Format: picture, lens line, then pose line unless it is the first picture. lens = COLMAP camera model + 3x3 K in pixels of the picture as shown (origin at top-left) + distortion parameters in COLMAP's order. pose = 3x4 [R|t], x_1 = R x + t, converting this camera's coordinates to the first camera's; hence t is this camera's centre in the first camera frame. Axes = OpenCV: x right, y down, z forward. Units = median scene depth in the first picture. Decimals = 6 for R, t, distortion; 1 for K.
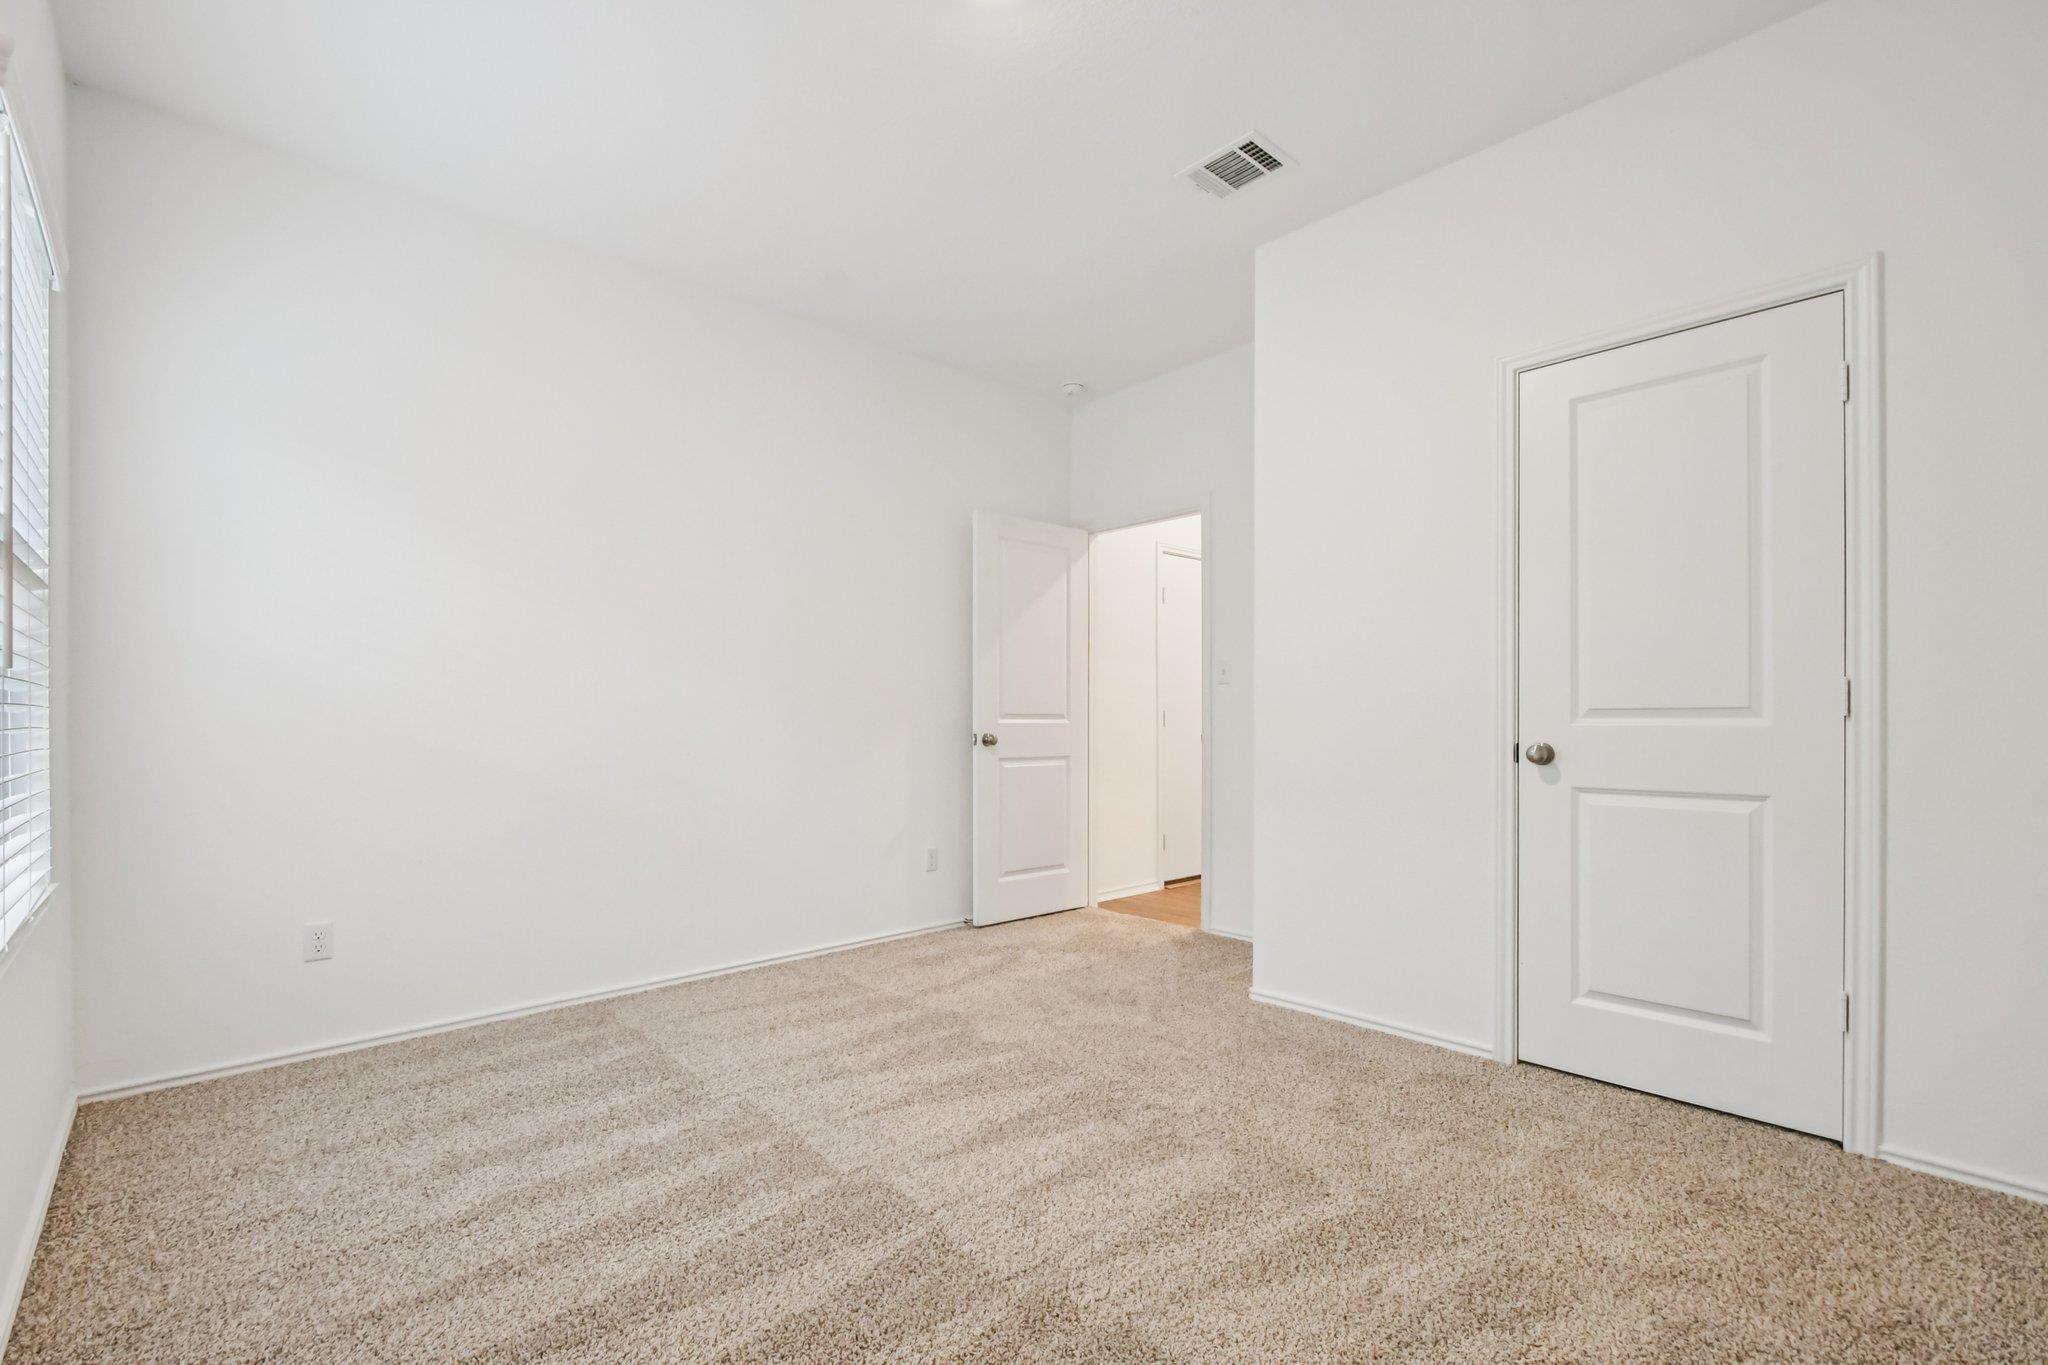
lens RADIAL K [[899.8, 0, 1014.2], [0, 899.8, 728.7], [0, 0, 1]] dist [-0.000324, -0.002821]
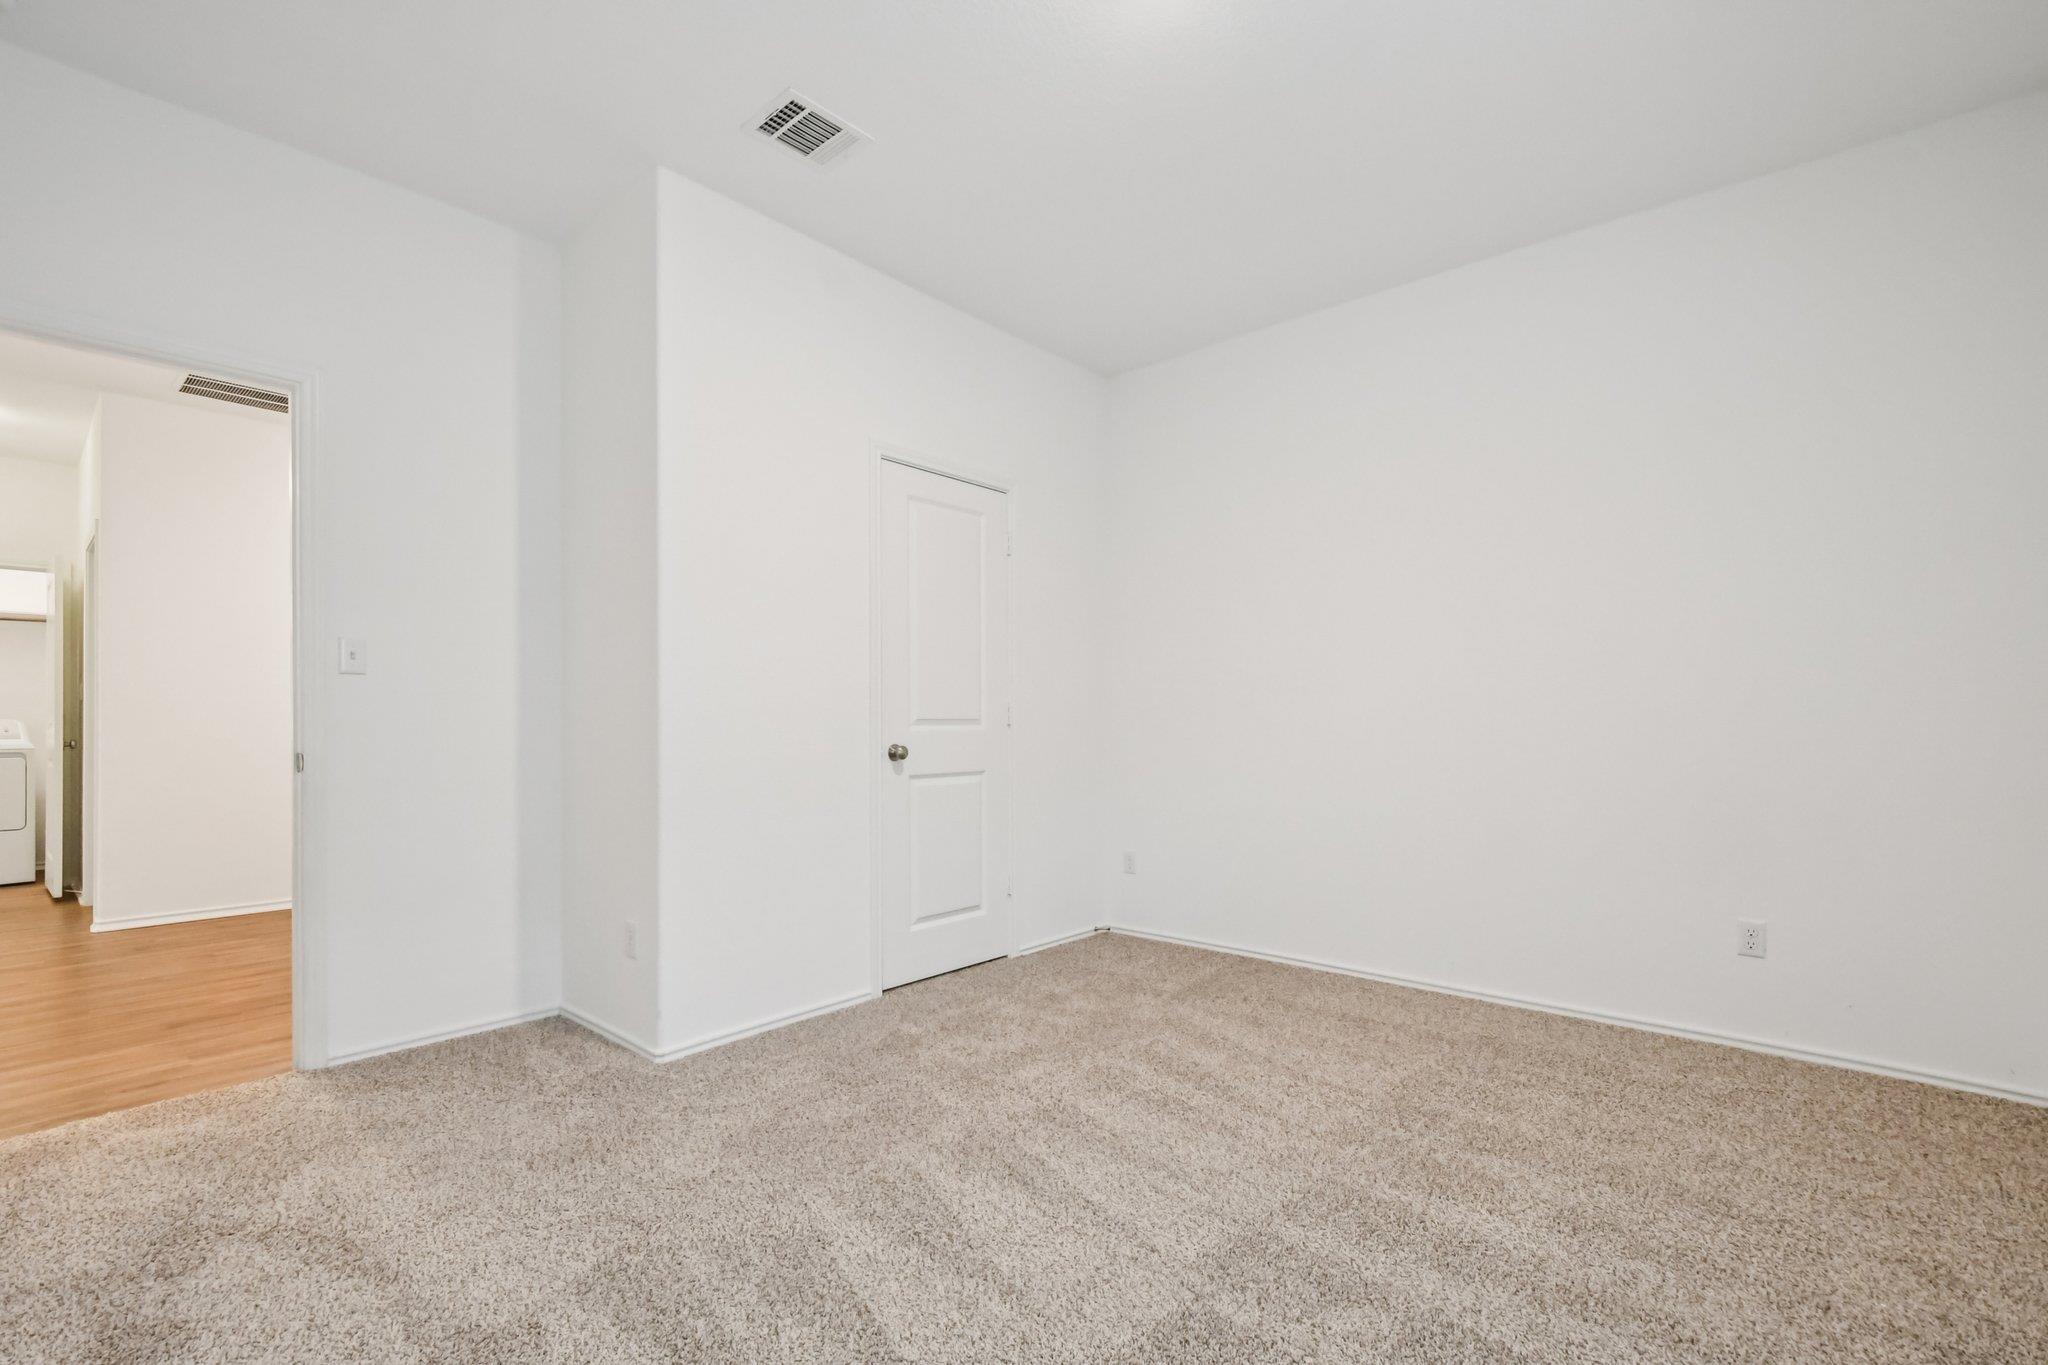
lens RADIAL K [[887.9, 0, 998.3], [0, 887.9, 733.6], [0, 0, 1]] dist [-0.001403, -0.000349]
pose [[-0.088309, -0.005309, 0.996079, -0.758769], [0.014908, 0.999867, 0.006651, -0.006636], [-0.995982, 0.015437, -0.088218, 0.991820]]
